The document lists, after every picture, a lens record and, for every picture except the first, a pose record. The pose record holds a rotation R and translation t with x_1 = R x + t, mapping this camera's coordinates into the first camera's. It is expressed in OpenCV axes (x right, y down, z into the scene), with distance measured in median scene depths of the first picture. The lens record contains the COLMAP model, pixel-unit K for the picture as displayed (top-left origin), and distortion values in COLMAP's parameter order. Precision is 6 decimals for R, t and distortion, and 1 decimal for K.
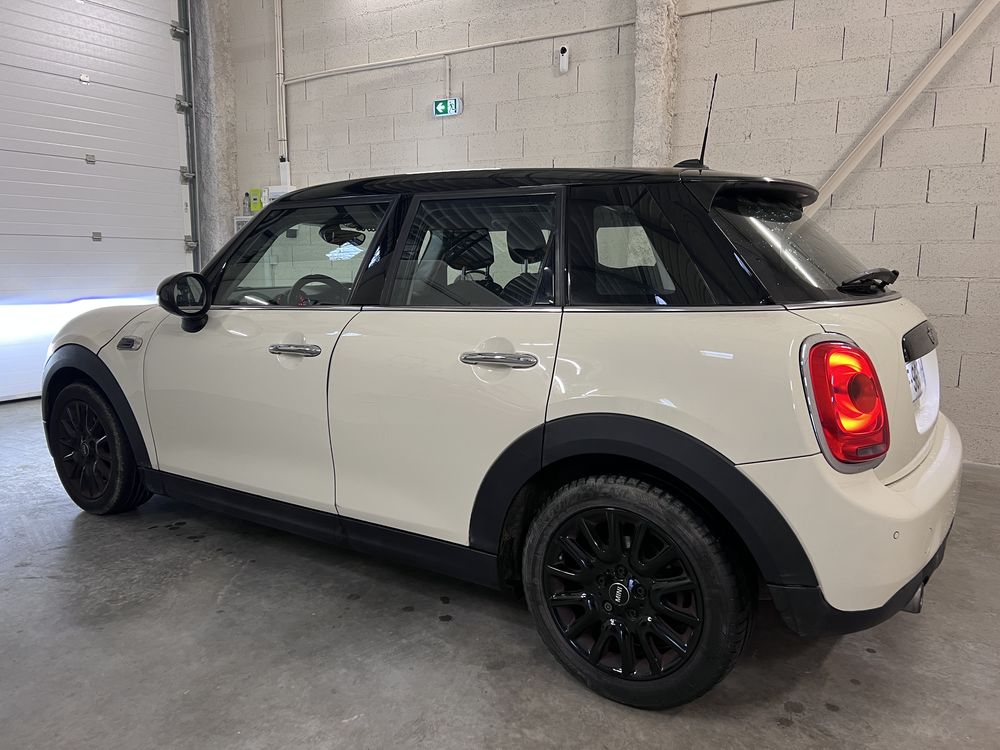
lens RADIAL K [[661.9, 0, 500.0], [0, 661.9, 375.0], [0, 0, 1]] dist [0.048479, -0.036326]
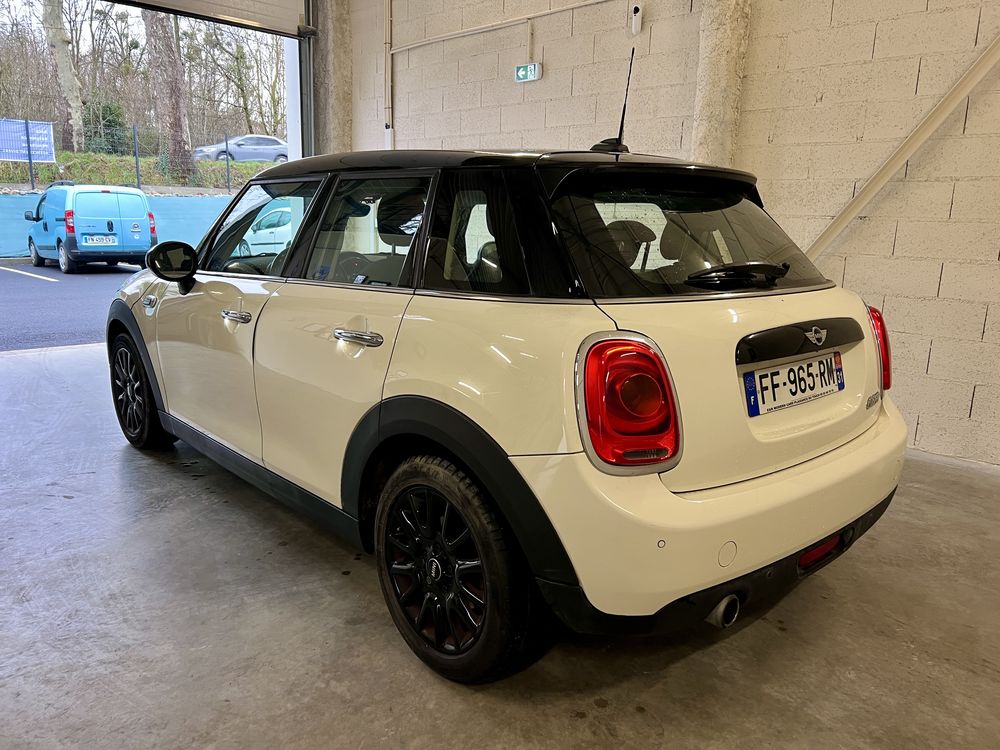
lens RADIAL K [[665.6, 0, 517.2], [0, 665.6, 363.5], [0, 0, 1]] dist [0.047595, -0.040572]
pose [[0.975785, 0.062800, -0.209525, 0.377103], [-0.054485, 0.997490, 0.045230, -0.034559], [0.211839, -0.032719, 0.976757, 0.012679]]
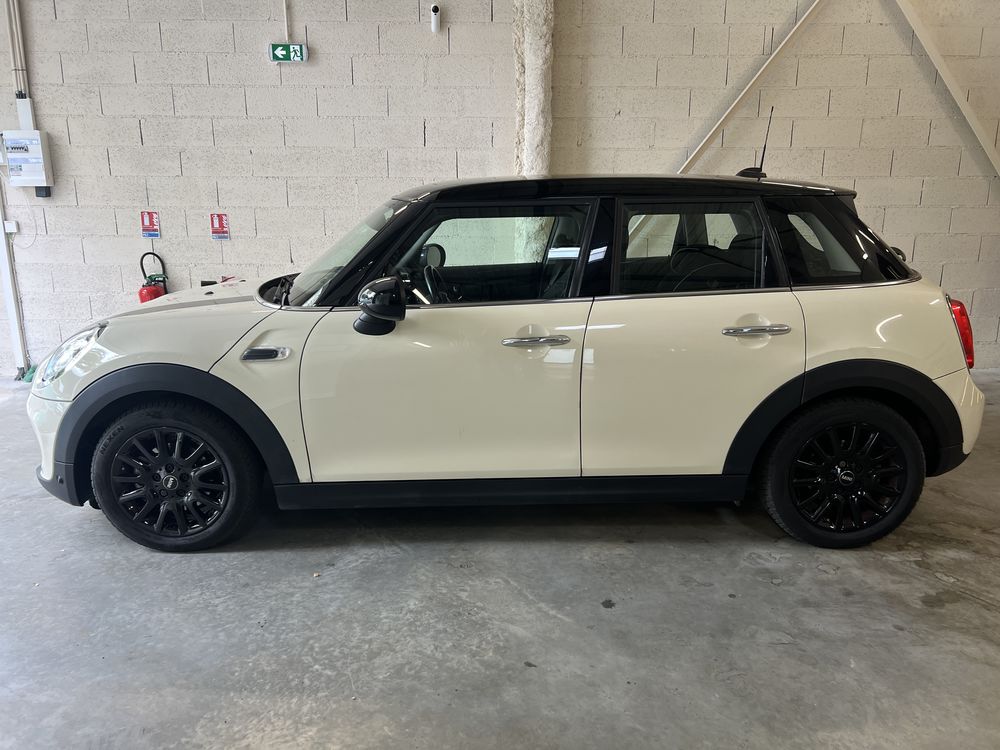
lens RADIAL K [[740.6, 0, 488.9], [0, 740.6, 387.2], [0, 0, 1]] dist [0.007723, -0.001962]
pose [[0.866713, -0.139187, 0.478995, -1.019139], [0.098132, 0.989092, 0.109846, -0.108361], [-0.489059, -0.048200, 0.870918, -0.052960]]
